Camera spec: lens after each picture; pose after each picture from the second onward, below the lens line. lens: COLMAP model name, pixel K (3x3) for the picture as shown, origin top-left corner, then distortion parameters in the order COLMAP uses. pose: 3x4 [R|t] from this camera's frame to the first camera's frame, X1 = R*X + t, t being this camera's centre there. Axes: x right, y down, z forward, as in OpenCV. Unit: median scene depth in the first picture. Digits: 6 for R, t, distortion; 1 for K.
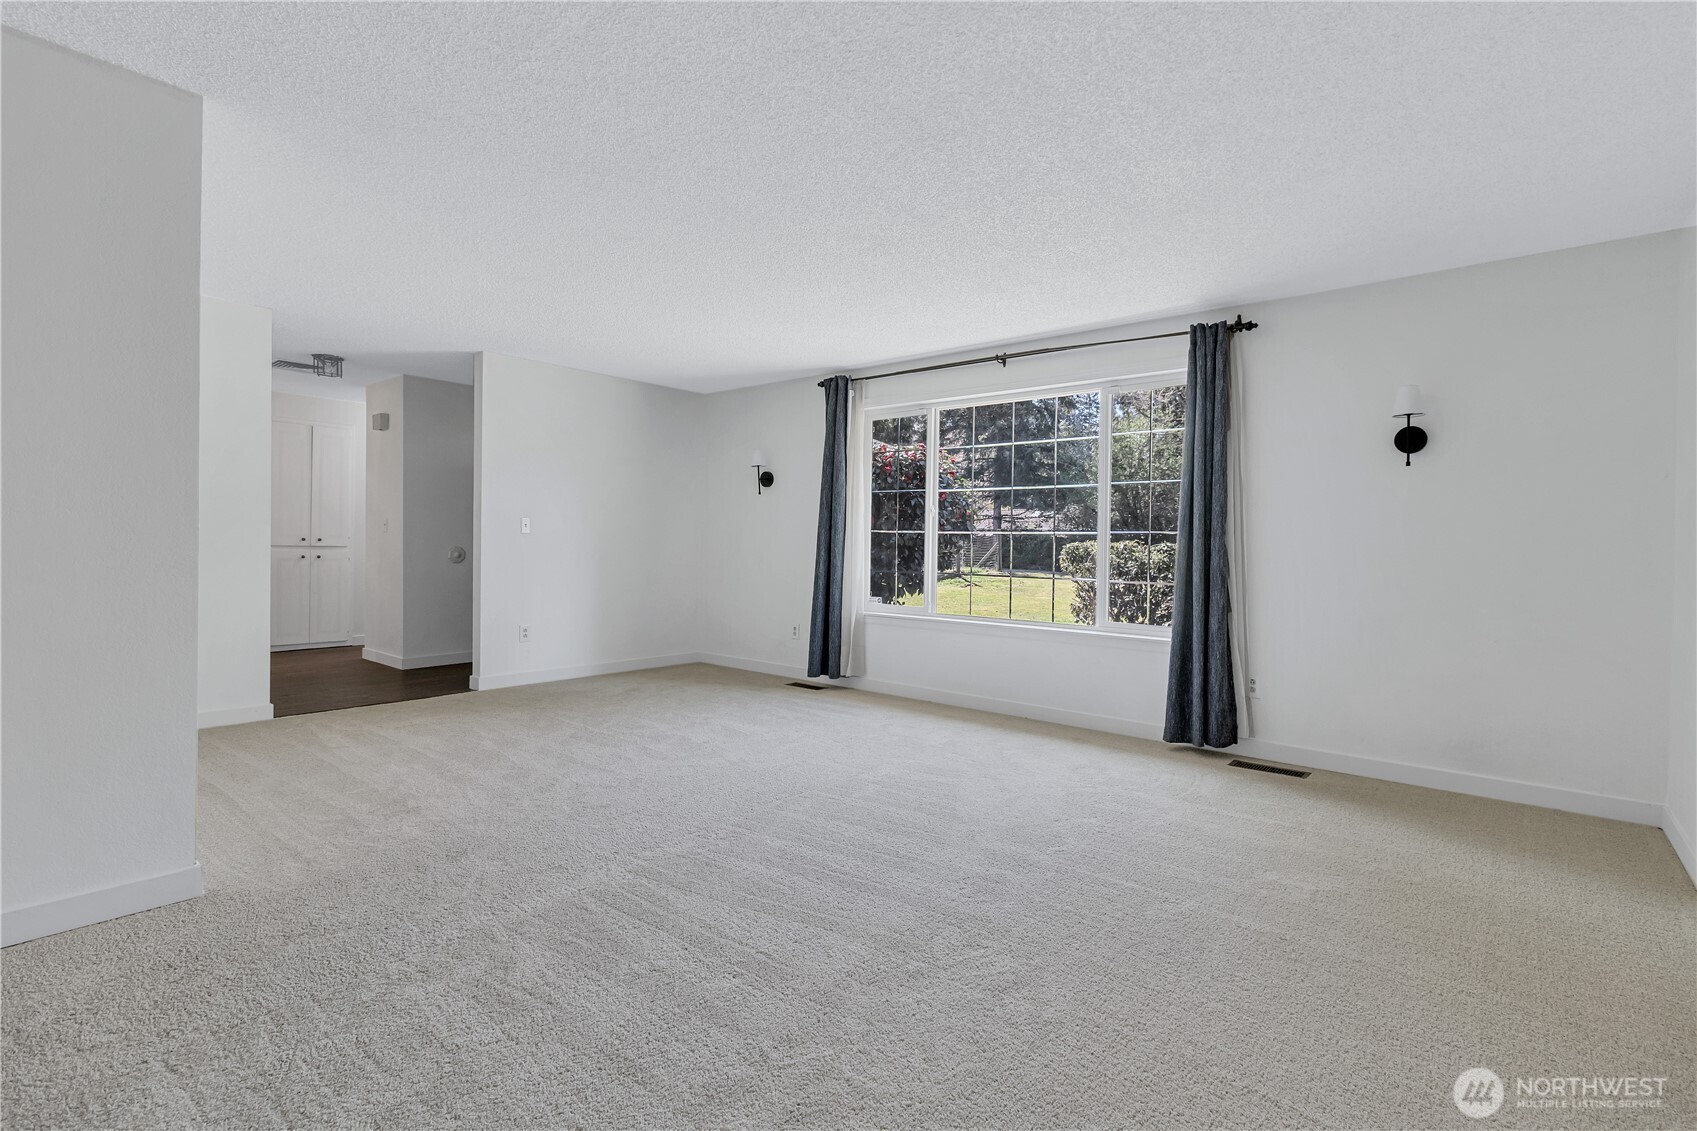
lens RADIAL K [[782.3, 0, 846.4], [0, 782.3, 554.0], [0, 0, 1]] dist [-0.003556, 0.000191]
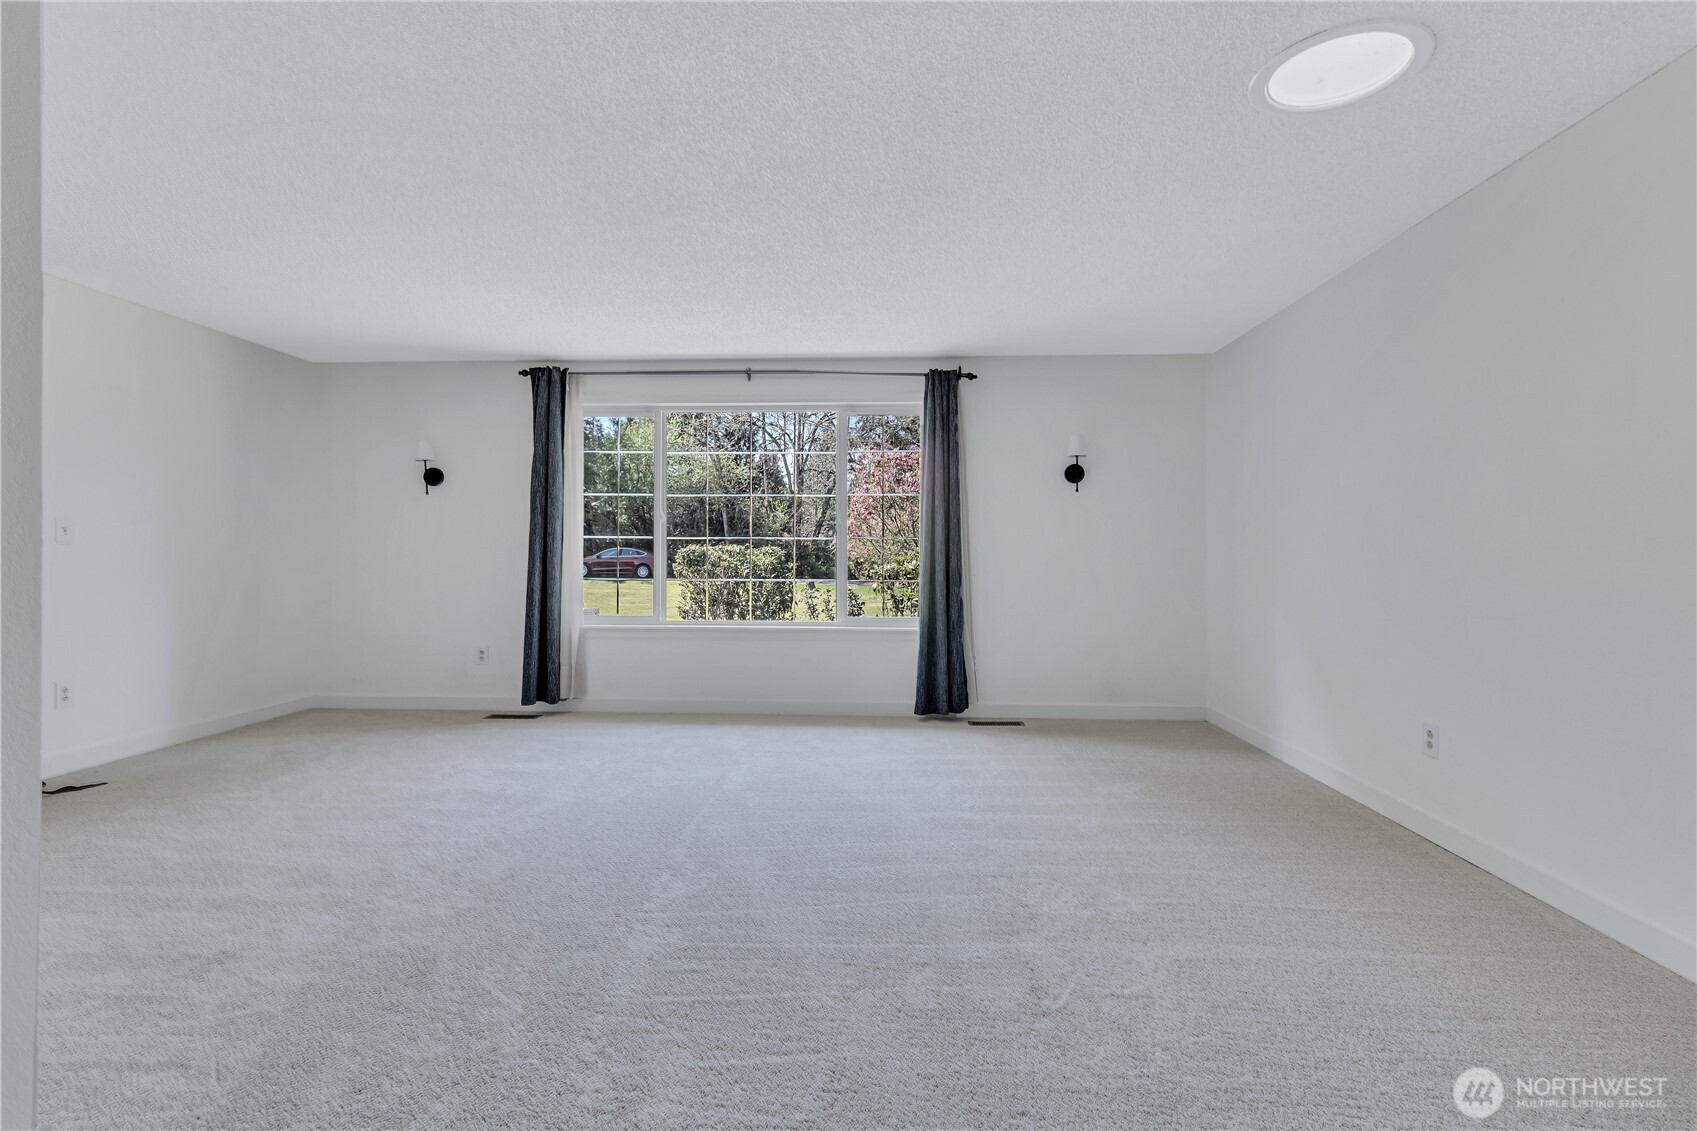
lens RADIAL K [[817.4, 0, 783.8], [0, 817.4, 559.3], [0, 0, 1]] dist [0.004527, -0.000795]
pose [[0.801239, -0.019611, 0.598023, -0.497595], [0.017930, 0.999801, 0.008764, -0.012259], [-0.598076, 0.003700, 0.801431, 0.117746]]
